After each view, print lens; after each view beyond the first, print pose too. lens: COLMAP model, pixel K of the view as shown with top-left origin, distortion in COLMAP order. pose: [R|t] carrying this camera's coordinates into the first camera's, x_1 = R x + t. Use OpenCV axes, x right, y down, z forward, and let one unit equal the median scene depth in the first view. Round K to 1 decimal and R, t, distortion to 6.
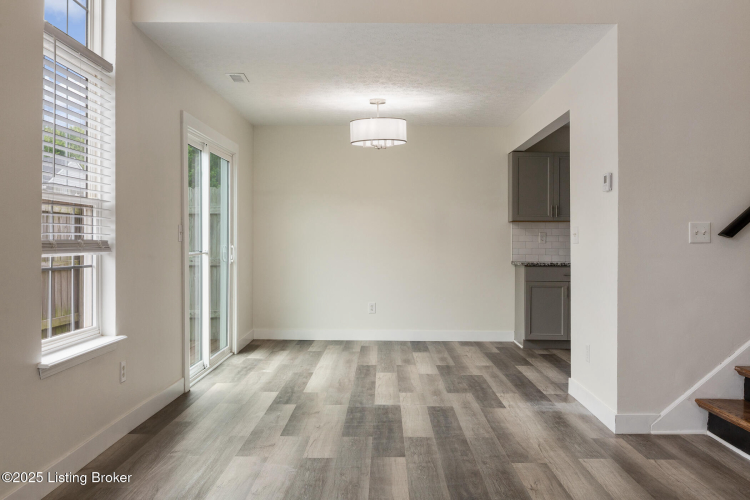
lens RADIAL K [[729.4, 0, 374.3], [0, 729.4, 237.9], [0, 0, 1]] dist [-0.004675, -0.003858]
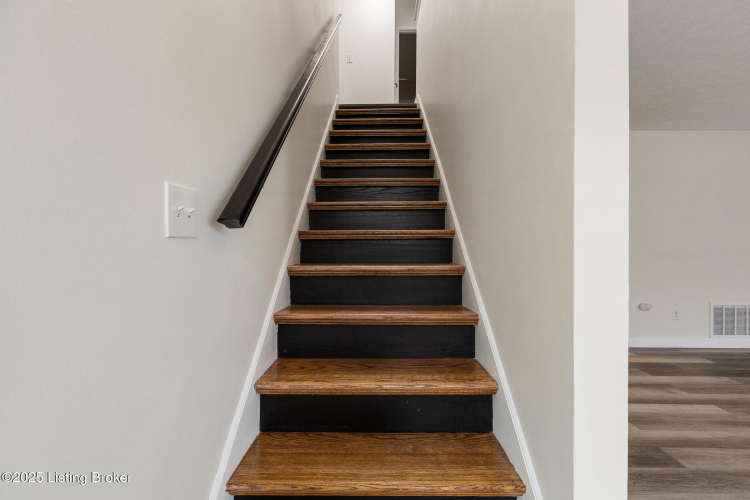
lens RADIAL K [[344.0, 0, 375.0], [0, 344.0, 250.0], [0, 0, 1]] dist [-0.000773, -0.000047]
pose [[0.003250, -0.005932, 0.999977, 0.207888], [-0.002847, 0.999978, 0.005941, 0.009329], [-0.999991, -0.002866, 0.003234, 0.718169]]
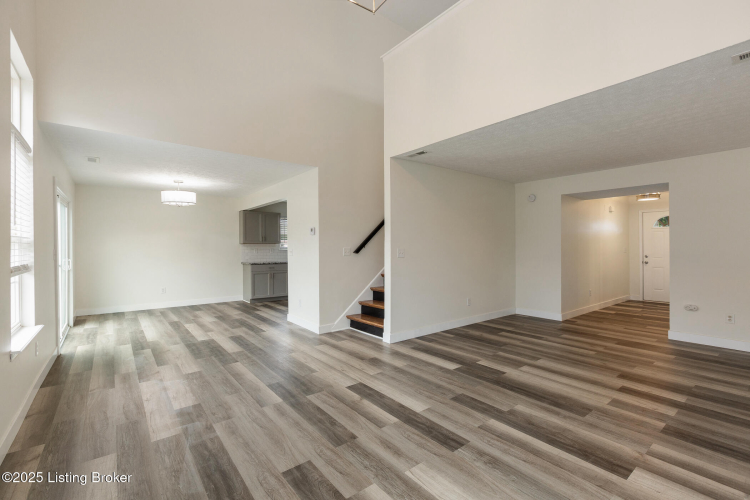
lens RADIAL K [[337.5, 0, 375.7], [0, 337.5, 245.0], [0, 0, 1]] dist [-0.001497, -0.000370]
pose [[0.772854, -0.003897, 0.634572, -0.194288], [0.004531, 0.999990, 0.000623, -0.025356], [-0.634568, 0.002394, 0.772863, -0.000916]]
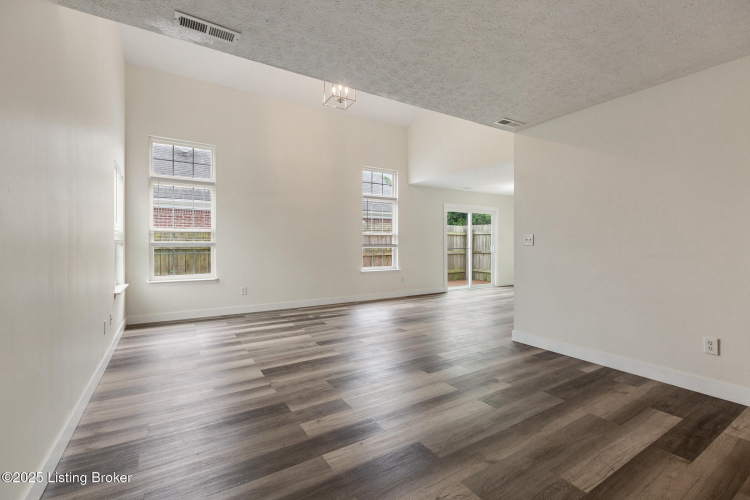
lens RADIAL K [[337.5, 0, 375.7], [0, 337.5, 245.0], [0, 0, 1]] dist [-0.001497, -0.000370]
pose [[0.540445, -0.000048, -0.841379, 0.812254], [0.006922, 0.999966, 0.004389, -0.000081], [0.841351, -0.008196, 0.540428, -0.041200]]
